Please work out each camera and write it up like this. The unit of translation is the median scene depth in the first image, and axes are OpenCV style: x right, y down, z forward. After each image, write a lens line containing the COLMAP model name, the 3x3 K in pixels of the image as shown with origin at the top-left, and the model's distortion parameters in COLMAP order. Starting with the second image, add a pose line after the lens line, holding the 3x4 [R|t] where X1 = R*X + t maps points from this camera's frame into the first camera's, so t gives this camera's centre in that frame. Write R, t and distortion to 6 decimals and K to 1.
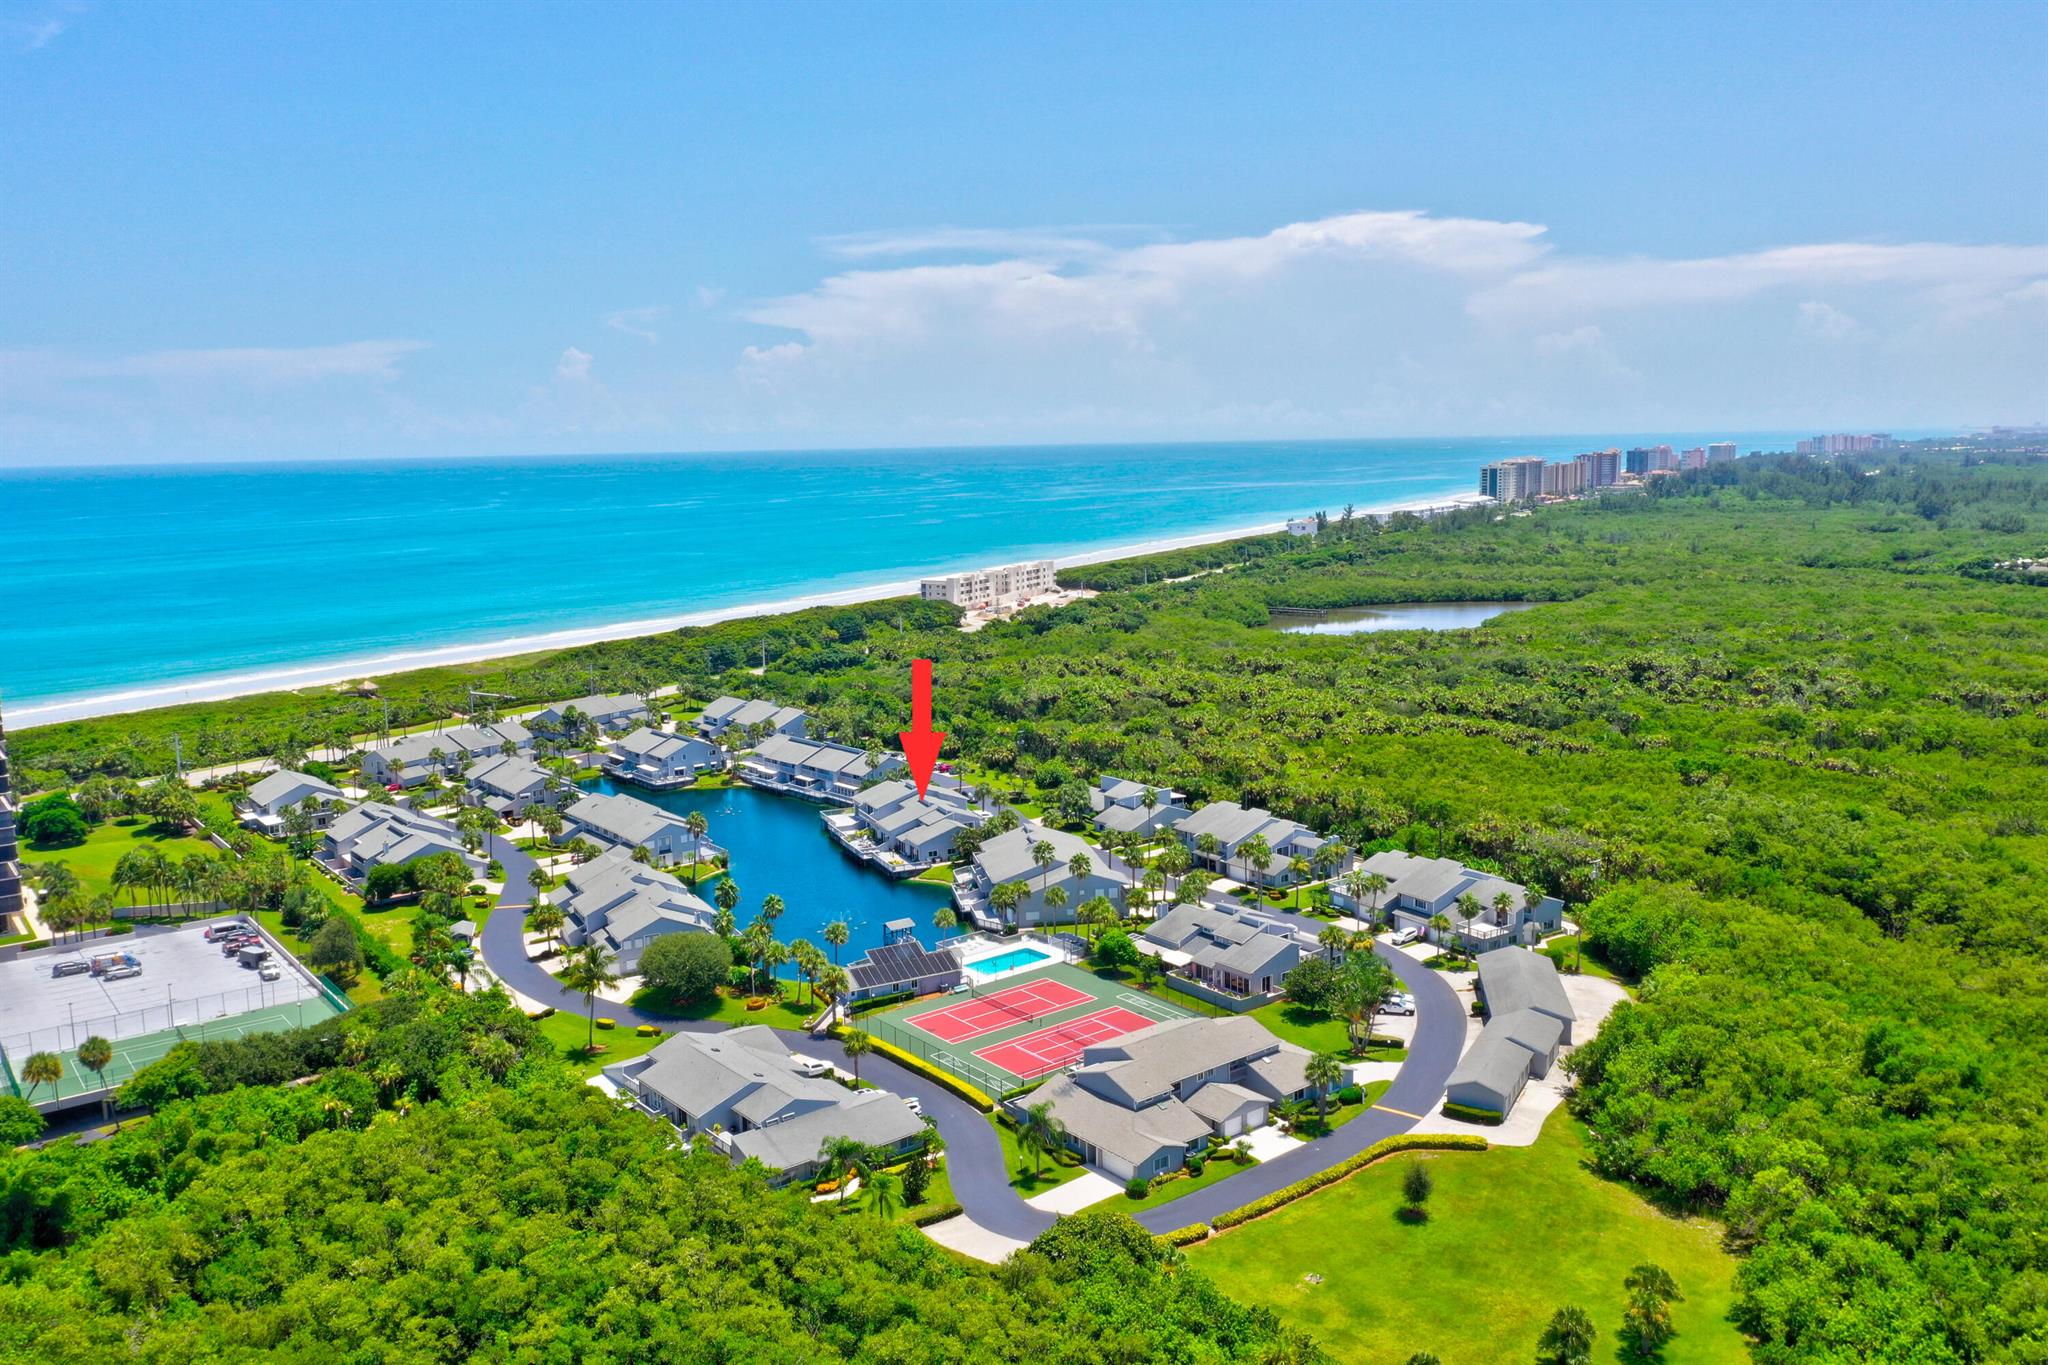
lens RADIAL K [[1584.8, 0, 1033.4], [0, 1584.8, 685.8], [0, 0, 1]] dist [-0.011756, -0.011052]
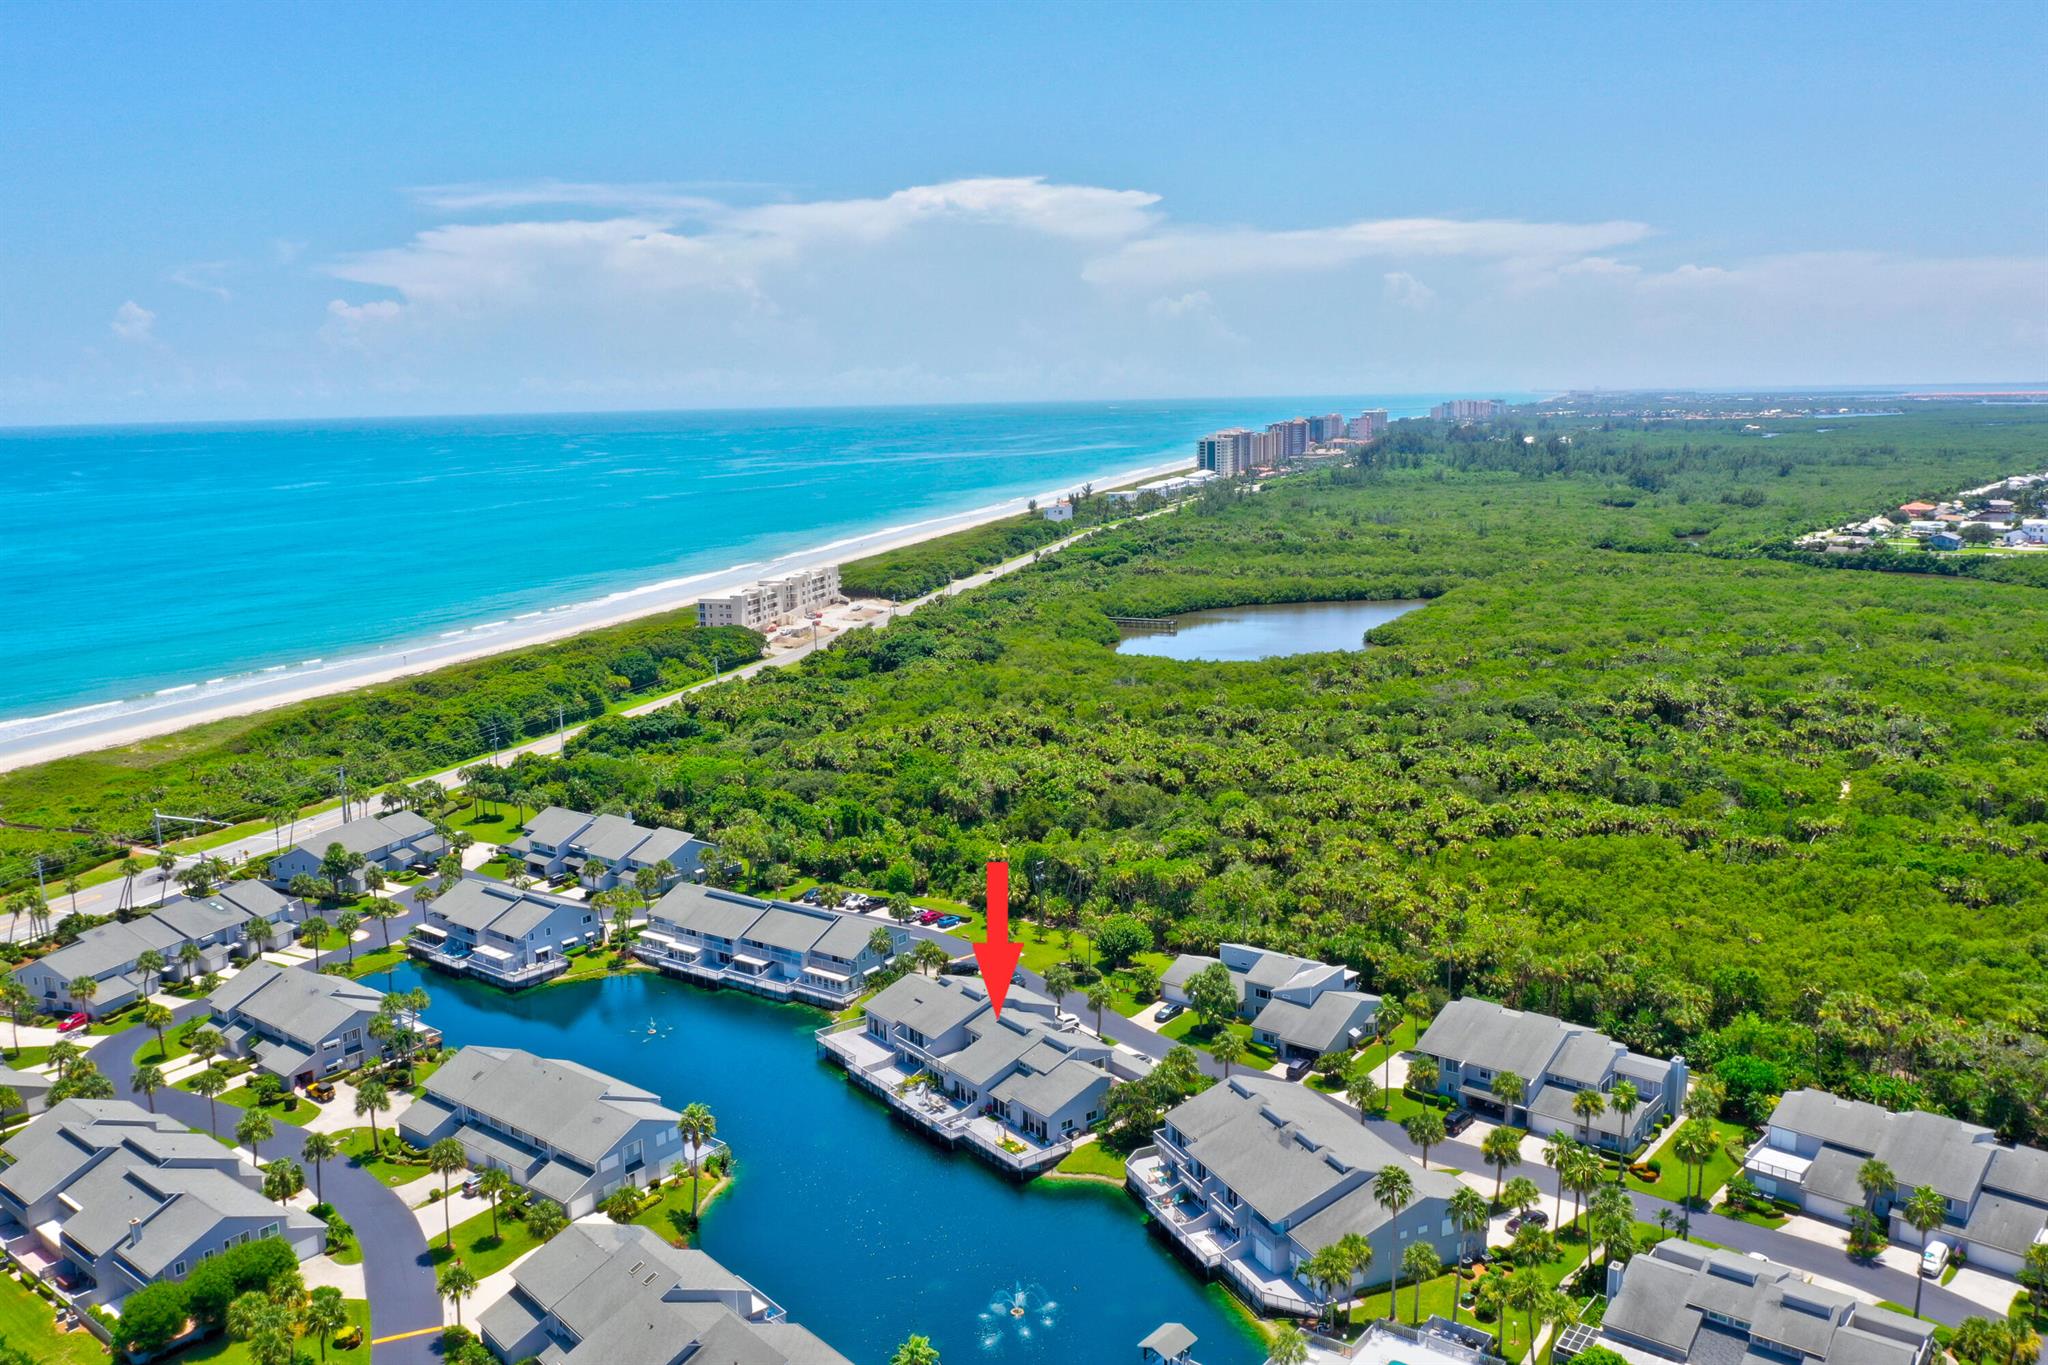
lens RADIAL K [[1600.2, 0, 1024.0], [0, 1600.2, 682.5], [0, 0, 1]] dist [-0.018408, -0.006040]
pose [[0.975155, -0.039682, 0.217940, -0.168128], [0.035684, 0.999115, 0.022251, -0.068098], [-0.218630, -0.013921, 0.975708, 0.301860]]
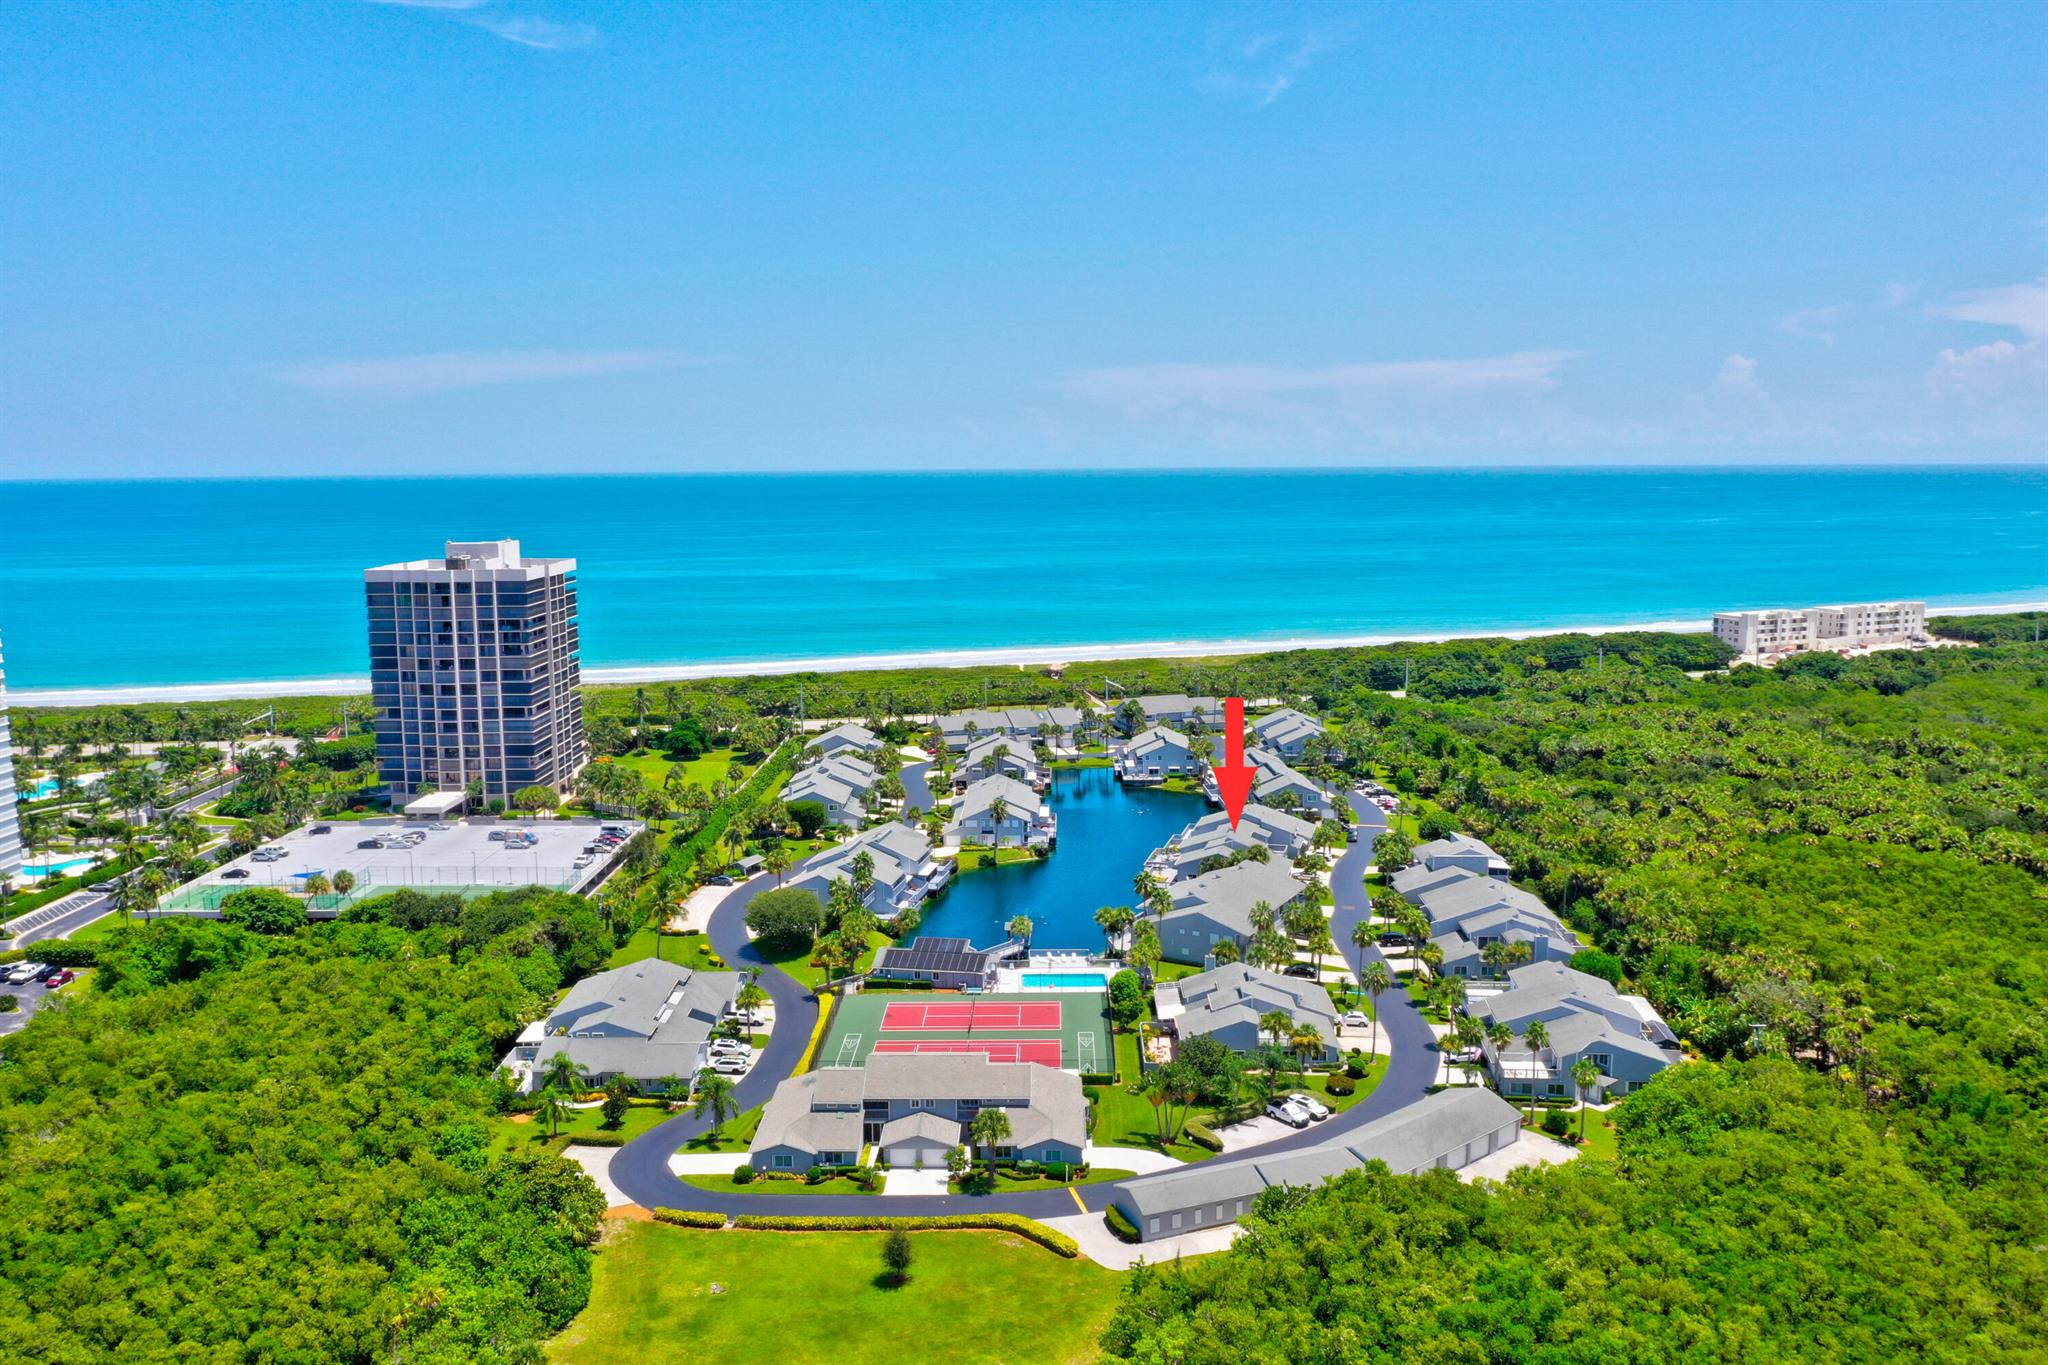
lens RADIAL K [[1600.2, 0, 1024.0], [0, 1600.2, 682.5], [0, 0, 1]] dist [-0.018408, -0.006040]
pose [[0.772096, 0.099485, -0.627670, 0.368529], [-0.104987, 0.994068, 0.028415, -0.024904], [0.626774, 0.043958, 0.777960, 0.121348]]
